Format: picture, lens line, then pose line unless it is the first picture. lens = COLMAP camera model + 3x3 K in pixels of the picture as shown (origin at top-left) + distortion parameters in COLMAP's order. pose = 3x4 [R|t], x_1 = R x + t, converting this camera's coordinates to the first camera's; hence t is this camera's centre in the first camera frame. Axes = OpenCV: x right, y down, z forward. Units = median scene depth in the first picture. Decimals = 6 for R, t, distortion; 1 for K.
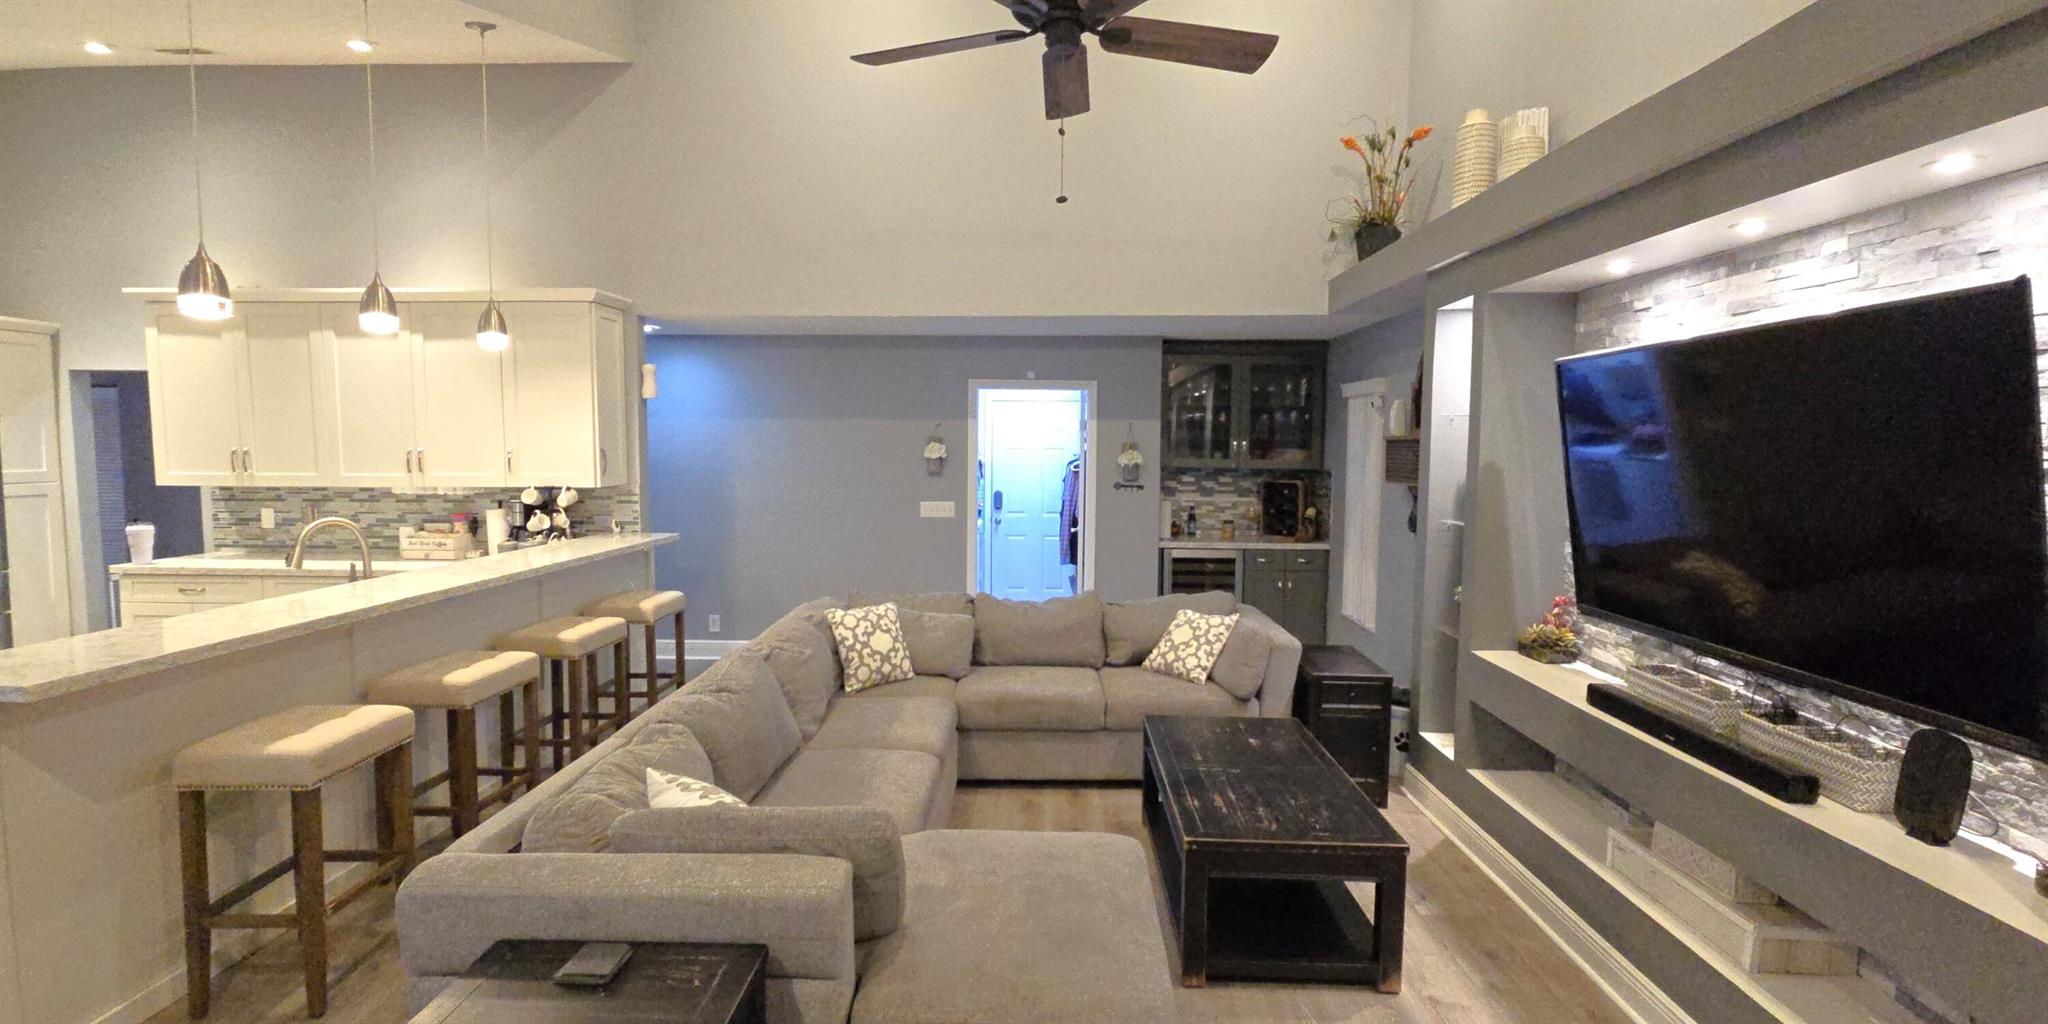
lens RADIAL K [[904.9, 0, 1022.6], [0, 904.9, 499.3], [0, 0, 1]] dist [-0.002864, -0.000310]
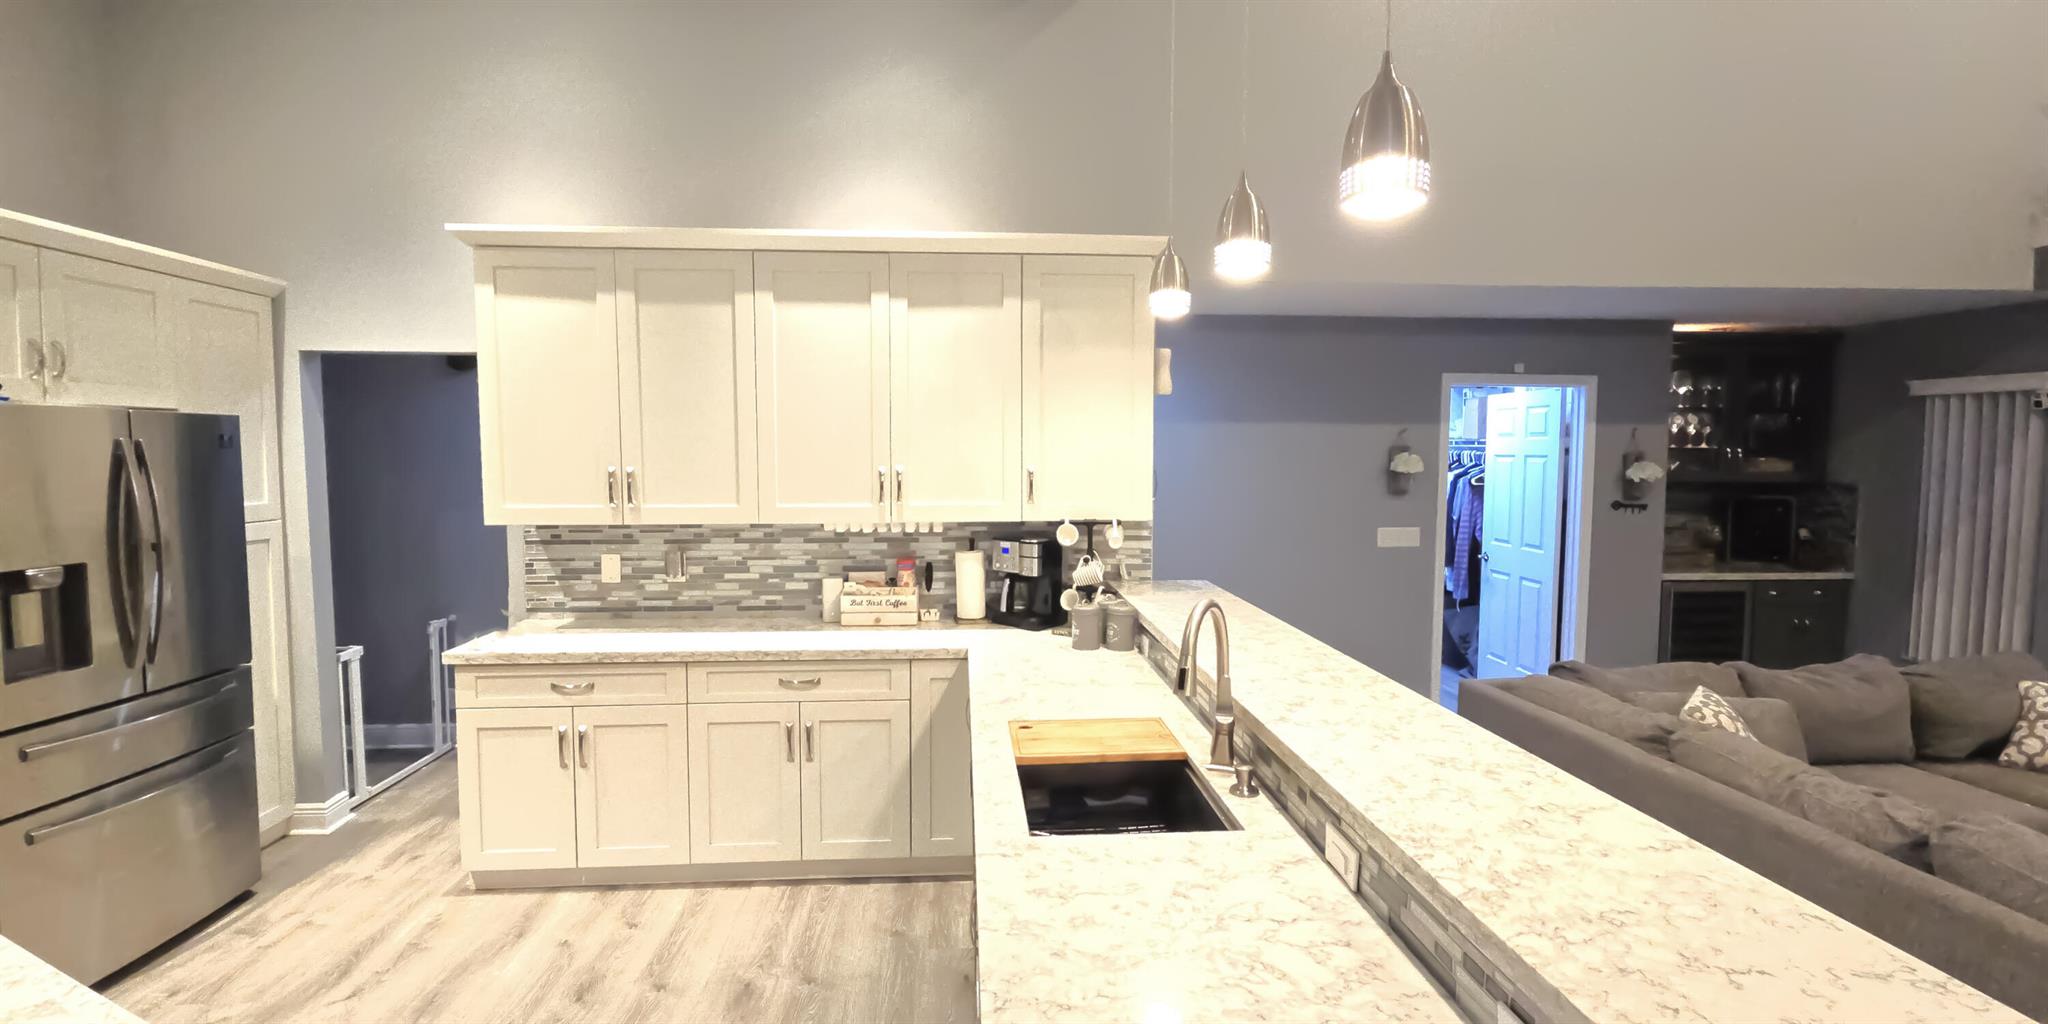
lens RADIAL K [[914.2, 0, 1017.1], [0, 914.2, 497.8], [0, 0, 1]] dist [-0.000567, -0.000375]
pose [[0.995306, -0.009036, 0.096351, -0.614703], [0.009708, 0.999932, -0.006502, -0.026042], [-0.096286, 0.007407, 0.995326, 0.288941]]
